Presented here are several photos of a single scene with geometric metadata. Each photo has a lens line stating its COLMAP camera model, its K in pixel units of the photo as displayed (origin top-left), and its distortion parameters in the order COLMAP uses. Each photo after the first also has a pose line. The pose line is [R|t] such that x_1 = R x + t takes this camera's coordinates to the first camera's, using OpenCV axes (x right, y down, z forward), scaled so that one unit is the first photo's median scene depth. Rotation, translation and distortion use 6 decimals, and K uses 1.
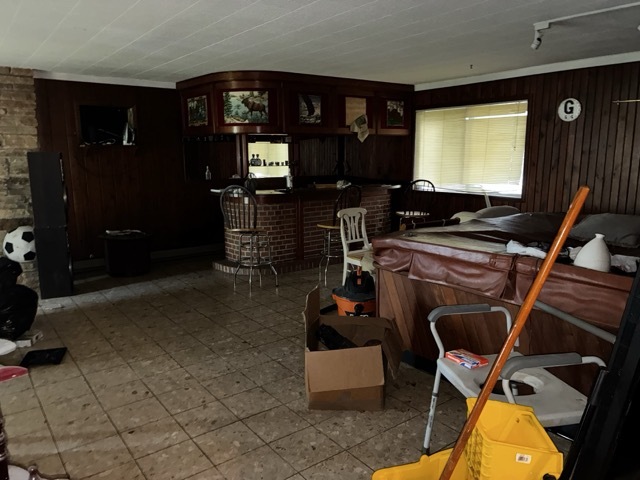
lens RADIAL K [[490.5, 0, 317.5], [0, 490.5, 241.3], [0, 0, 1]] dist [-0.002988, -0.004208]
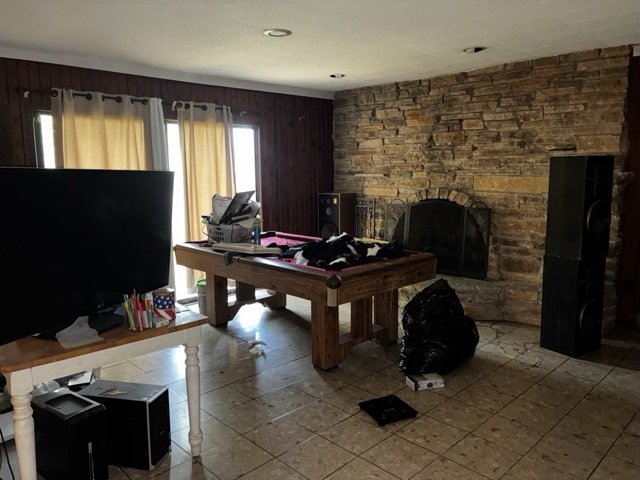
lens RADIAL K [[490.5, 0, 319.4], [0, 490.5, 238.5], [0, 0, 1]] dist [-0.002988, -0.004208]
pose [[0.131921, 0.144655, -0.980649, 0.118066], [-0.168906, 0.978107, 0.121559, -0.079036], [0.976764, 0.149602, 0.153466, 0.484873]]
